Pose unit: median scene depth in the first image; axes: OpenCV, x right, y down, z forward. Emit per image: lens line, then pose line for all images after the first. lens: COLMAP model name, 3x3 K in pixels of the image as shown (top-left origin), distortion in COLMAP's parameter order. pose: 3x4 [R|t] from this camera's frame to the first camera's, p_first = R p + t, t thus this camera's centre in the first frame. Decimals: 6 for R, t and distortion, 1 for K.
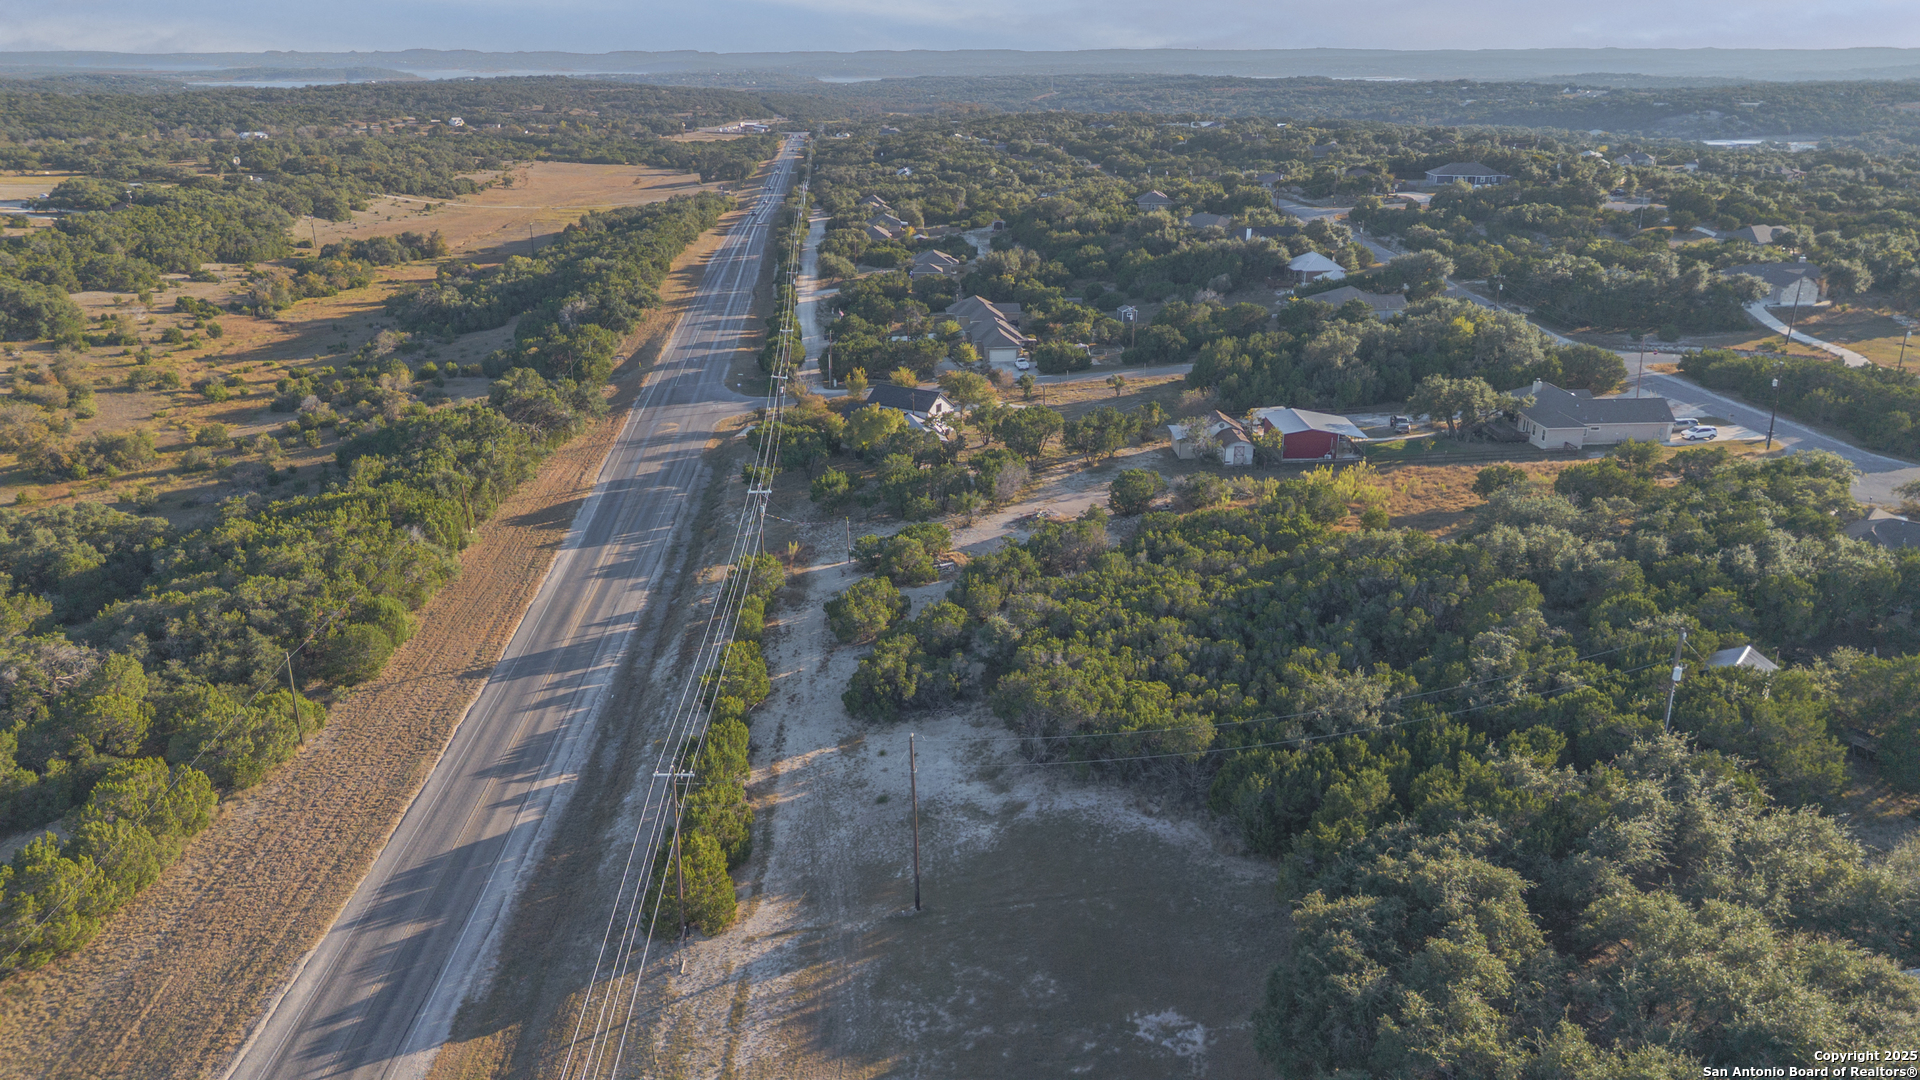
lens RADIAL K [[1366.3, 0, 955.1], [0, 1366.3, 531.7], [0, 0, 1]] dist [0.067240, -0.074367]
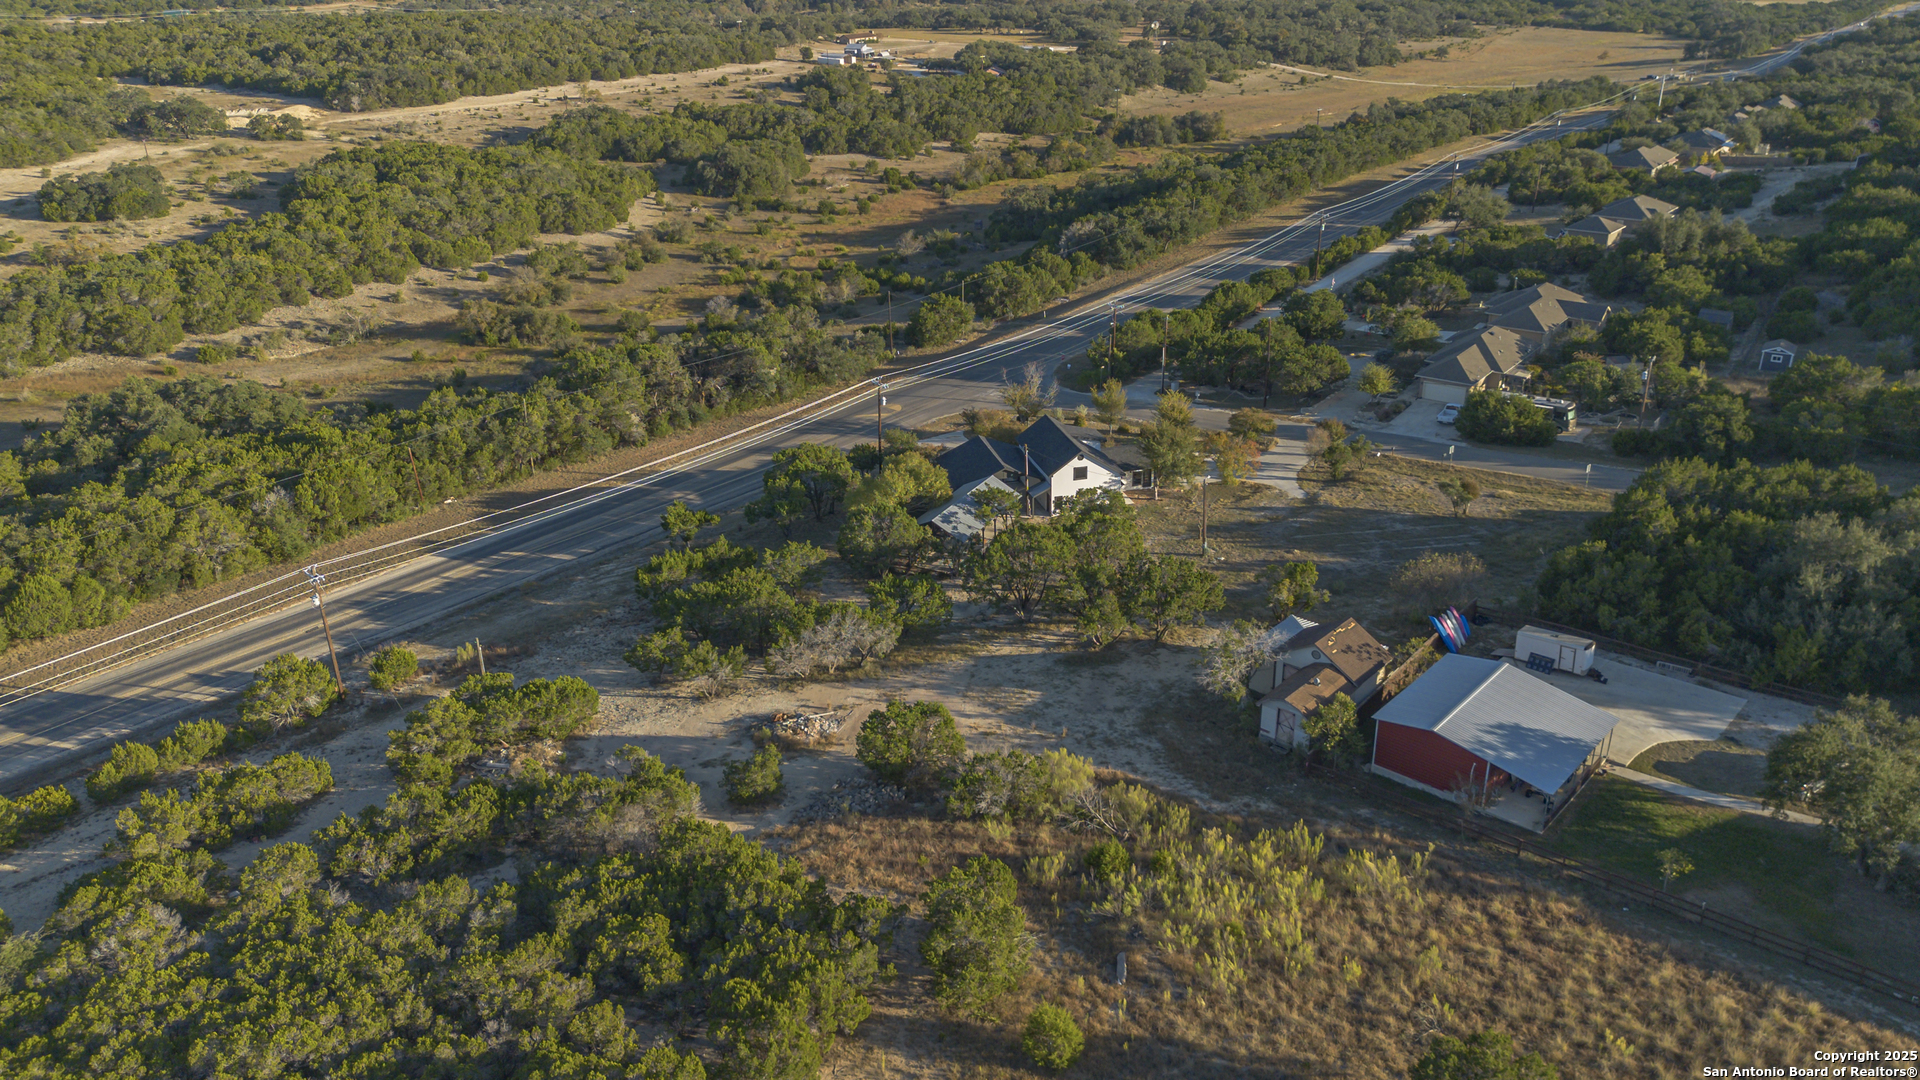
lens RADIAL K [[1367.0, 0, 953.7], [0, 1367.0, 518.3], [0, 0, 1]] dist [0.078645, -0.088117]
pose [[0.722002, 0.259390, -0.641428, 0.339279], [-0.203308, 0.965676, 0.161668, -0.149960], [0.661346, 0.013683, 0.749956, 0.427498]]
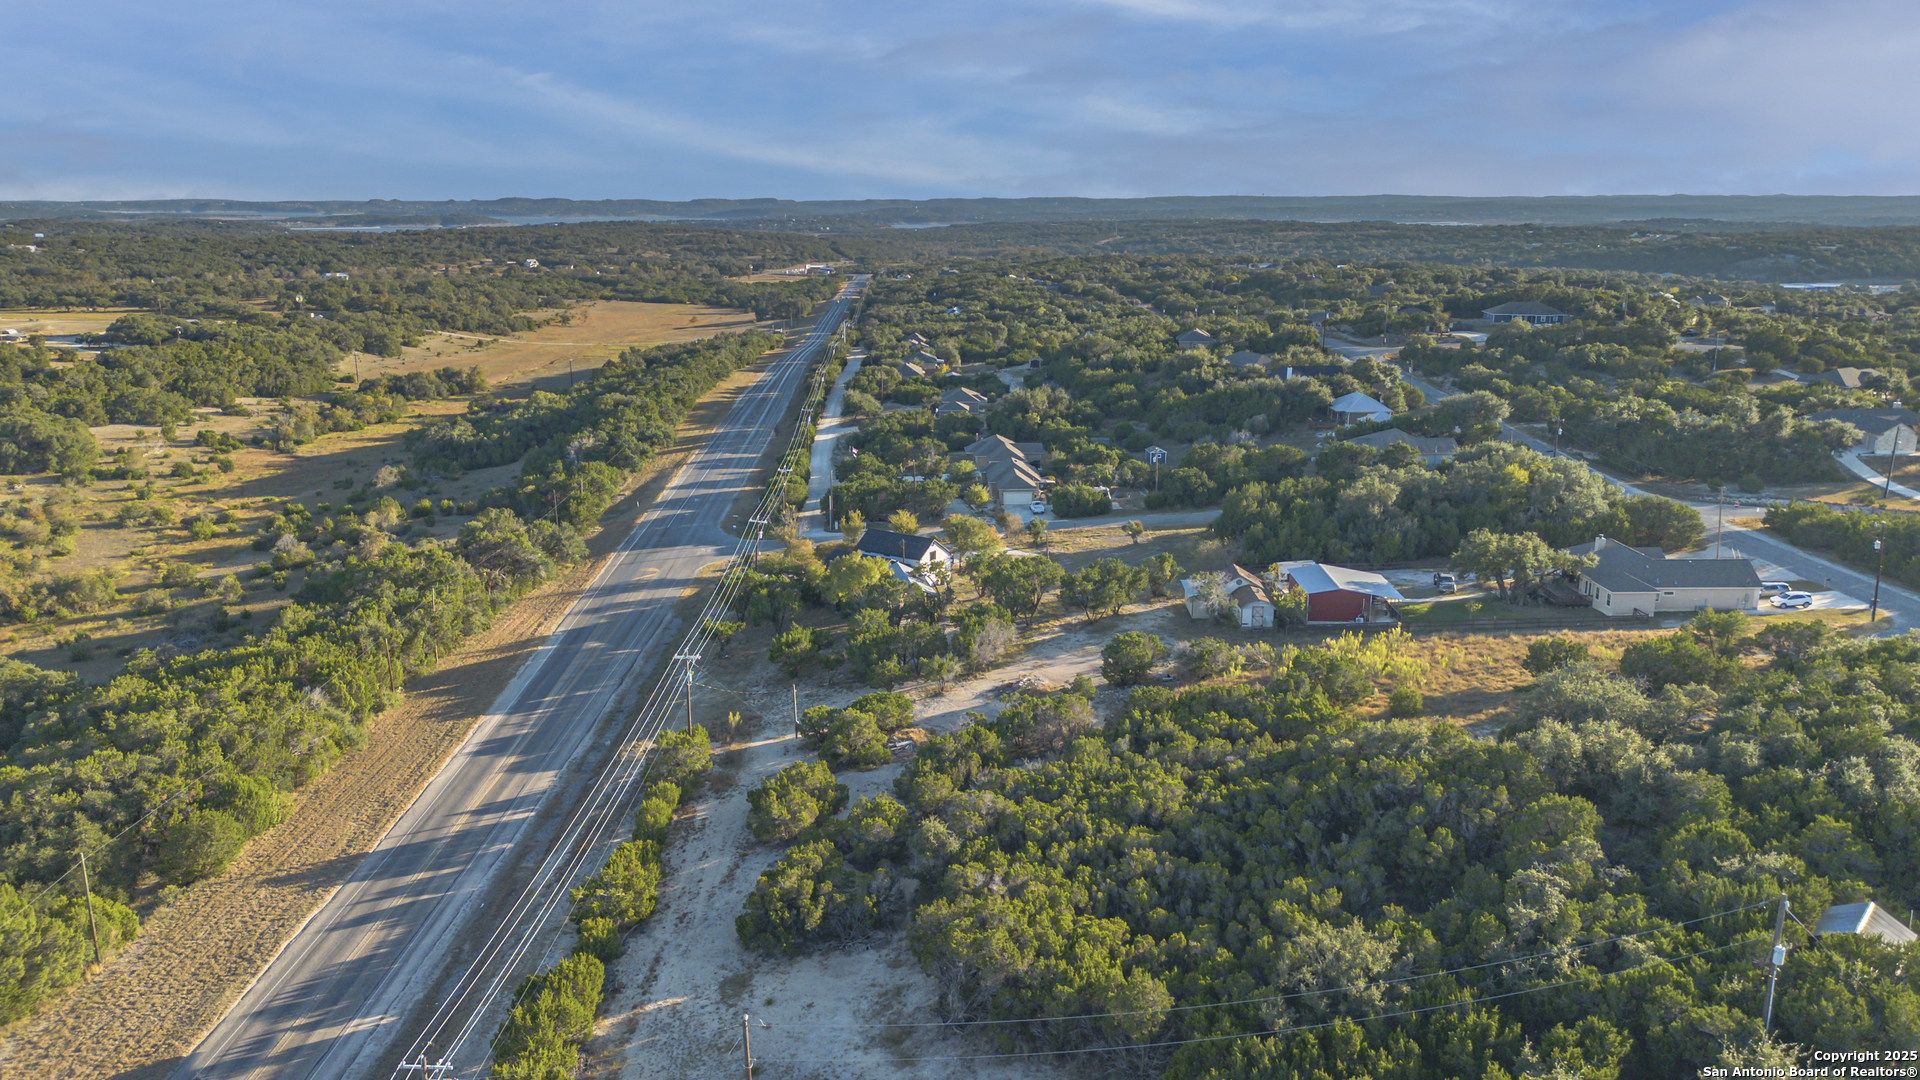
lens RADIAL K [[1367.0, 0, 953.7], [0, 1367.0, 518.3], [0, 0, 1]] dist [0.078645, -0.088117]
pose [[0.998702, 0.010818, -0.049776, 0.043488], [-0.016092, 0.994150, -0.106807, -0.016662], [0.048330, 0.107469, 0.993033, 0.080727]]
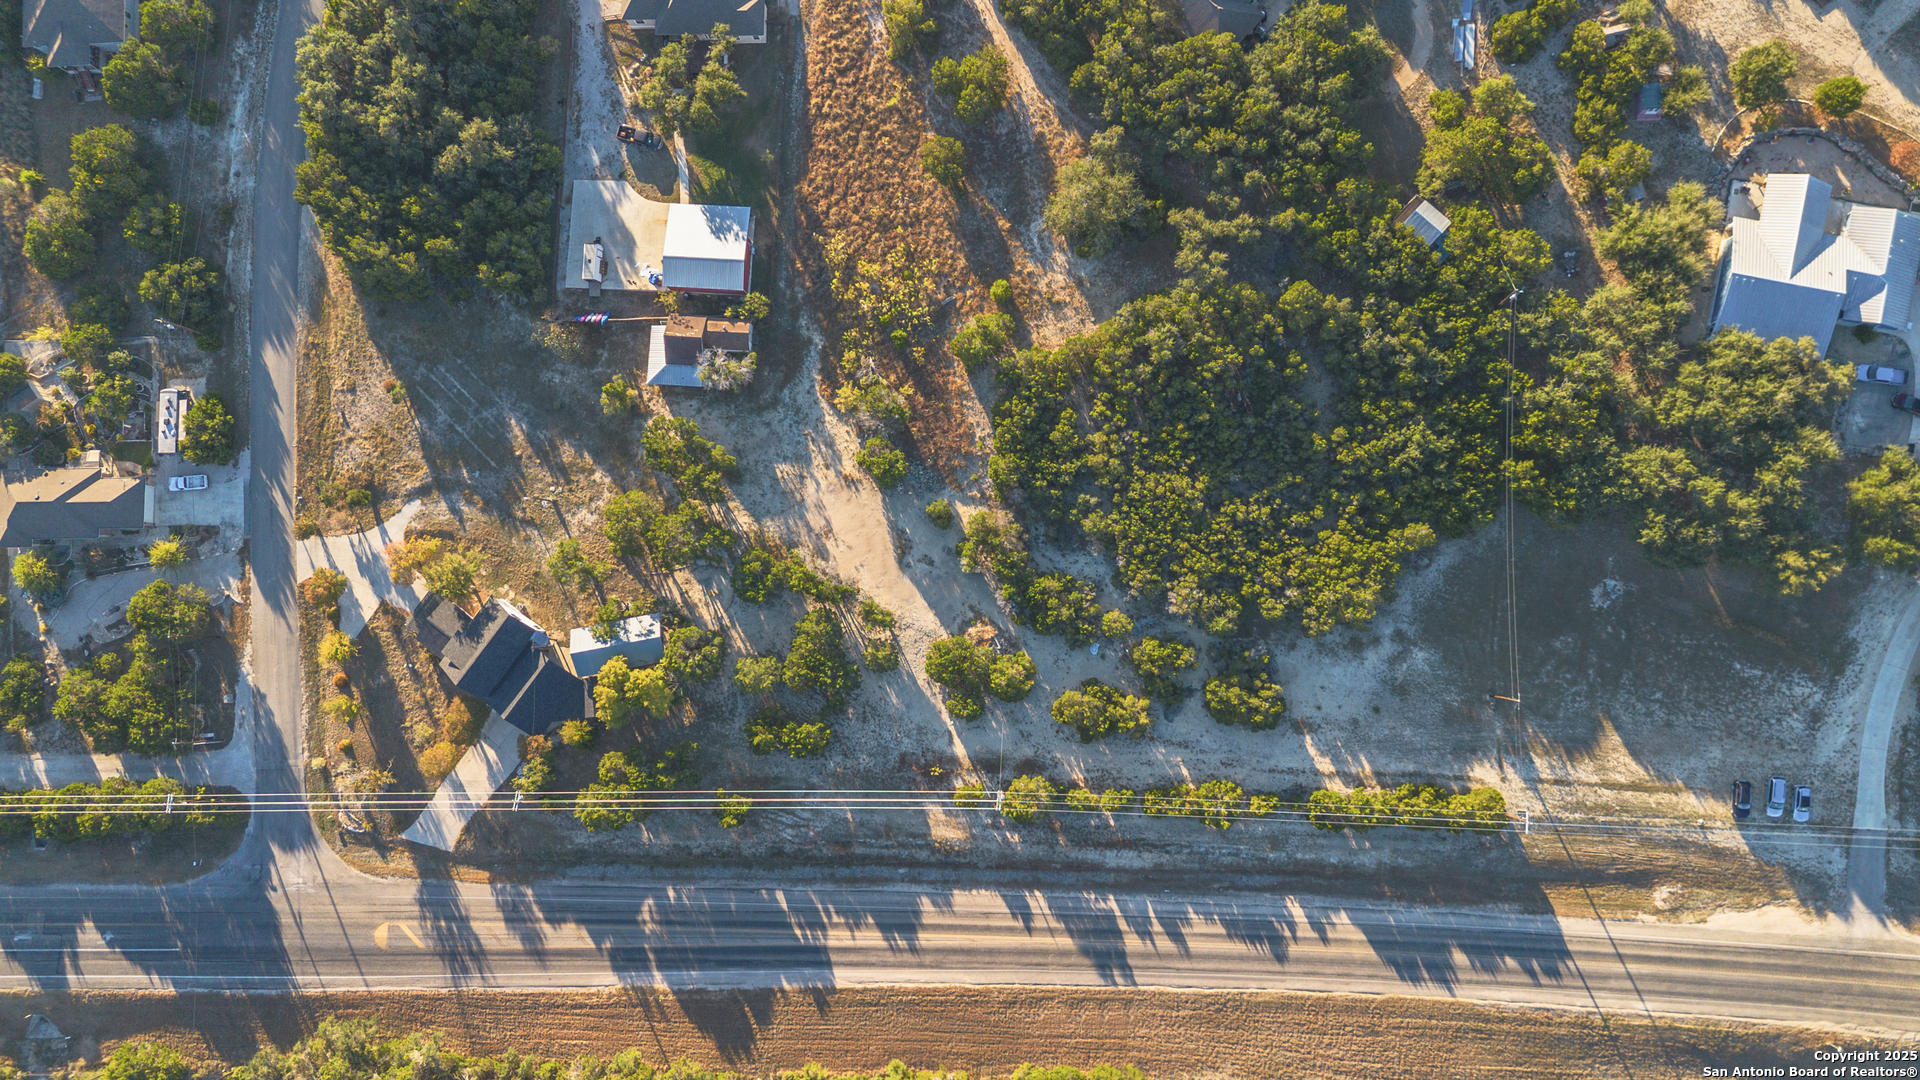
lens RADIAL K [[1366.3, 0, 955.1], [0, 1366.3, 531.7], [0, 0, 1]] dist [0.067240, -0.074367]
pose [[0.079479, -0.993951, 0.075796, -0.001424], [0.395487, 0.101238, 0.912875, -0.726522], [-0.915026, -0.042578, 0.401141, 0.353886]]
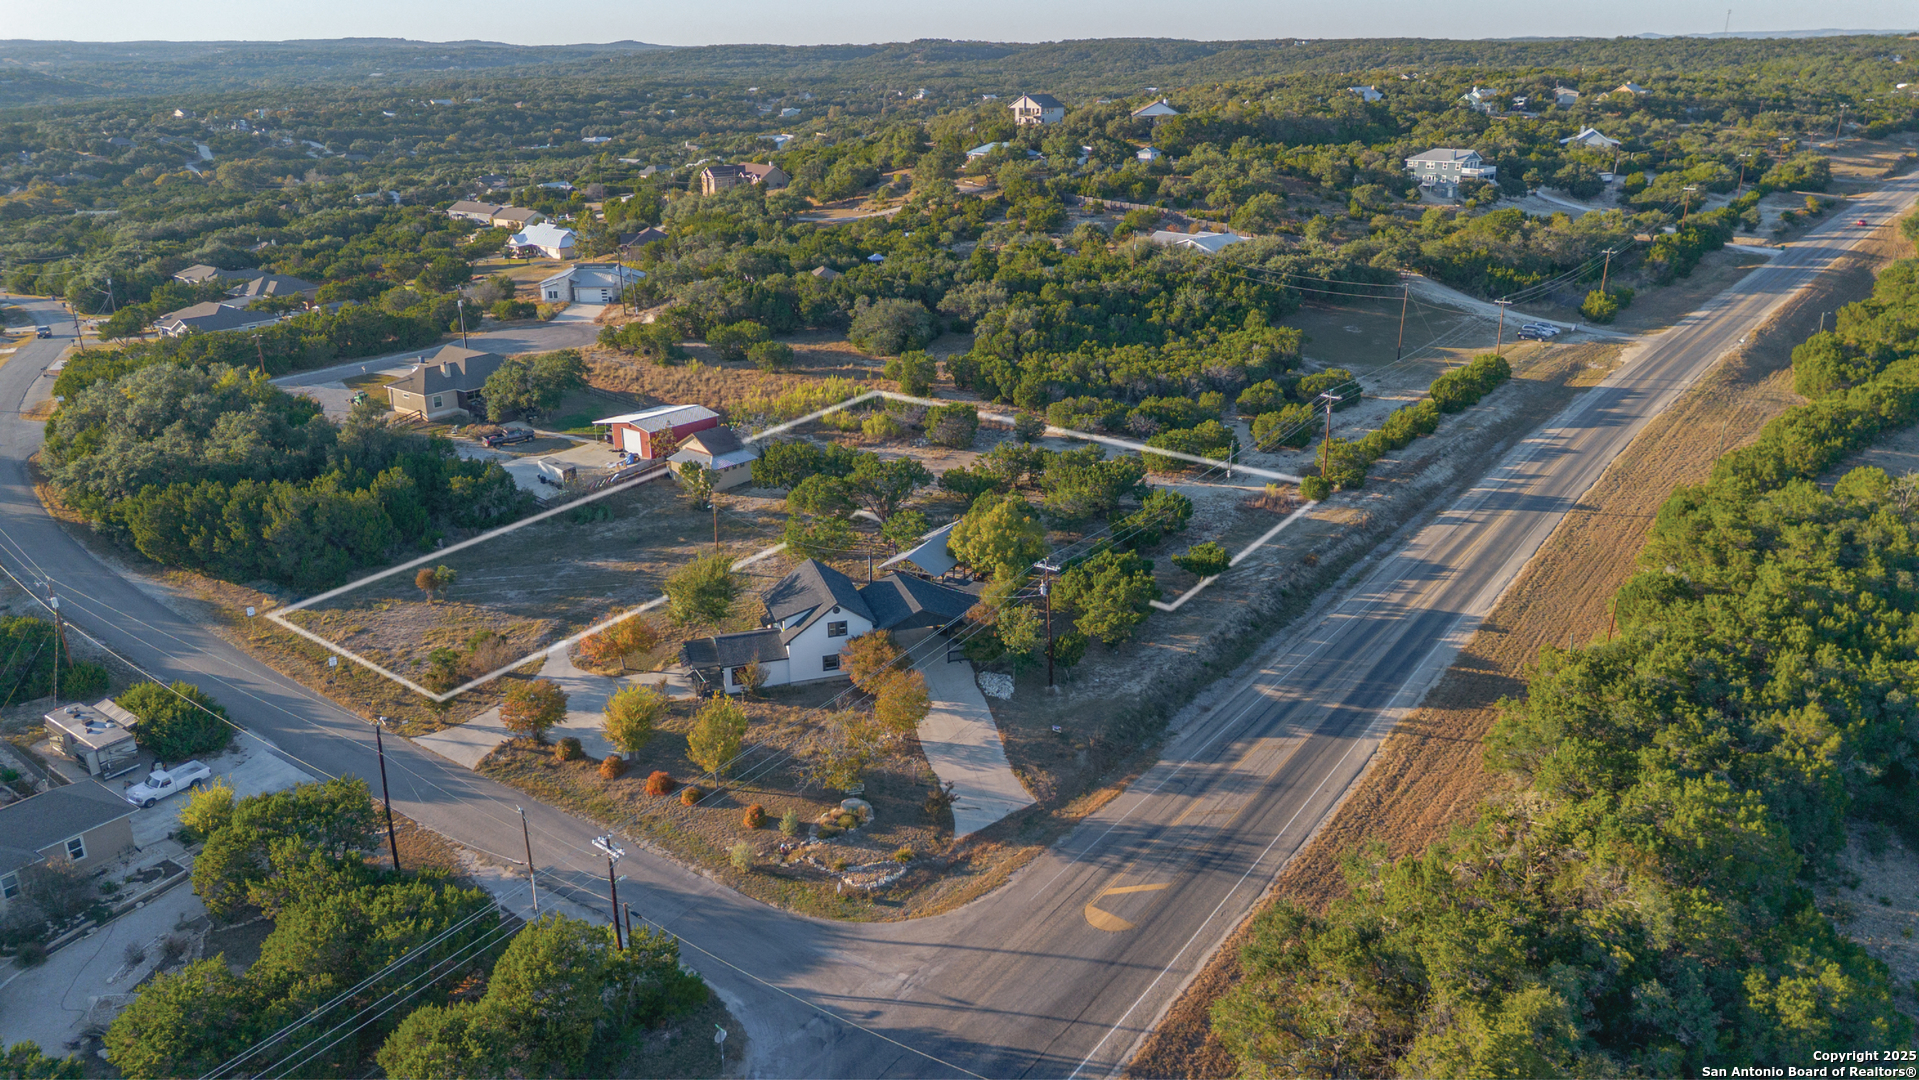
lens RADIAL K [[1365.6, 0, 954.6], [0, 1365.6, 531.7], [0, 0, 1]] dist [0.067240, -0.074367]
pose [[-0.757026, -0.209948, 0.618735, -0.395059], [0.224411, 0.805816, 0.547996, -0.392493], [-0.613638, 0.553698, -0.562910, 1.179622]]
